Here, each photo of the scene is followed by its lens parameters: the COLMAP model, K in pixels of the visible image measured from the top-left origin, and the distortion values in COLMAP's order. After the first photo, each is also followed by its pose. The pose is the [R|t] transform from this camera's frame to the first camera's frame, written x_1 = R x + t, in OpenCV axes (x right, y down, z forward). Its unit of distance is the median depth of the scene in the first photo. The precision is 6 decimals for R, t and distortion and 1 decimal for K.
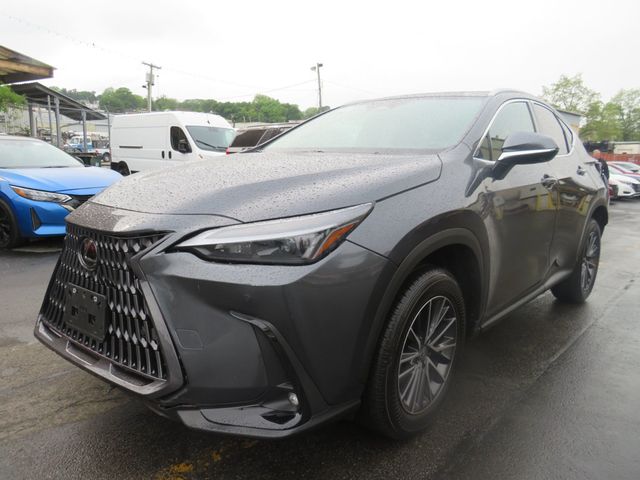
lens RADIAL K [[468.1, 0, 310.5], [0, 468.1, 240.3], [0, 0, 1]] dist [-0.074521, 0.050423]
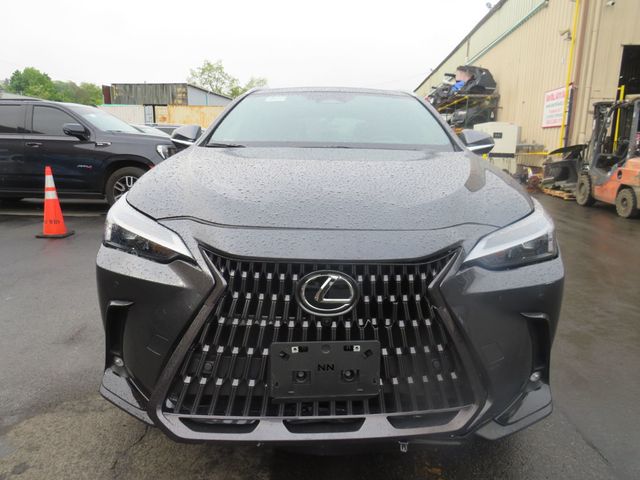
lens RADIAL K [[468.1, 0, 310.5], [0, 468.1, 240.3], [0, 0, 1]] dist [-0.074521, 0.050423]
pose [[0.696907, -0.156119, 0.699962, -0.113777], [0.122474, 0.987589, 0.098331, -0.016172], [-0.706626, 0.017200, 0.707378, 0.056204]]
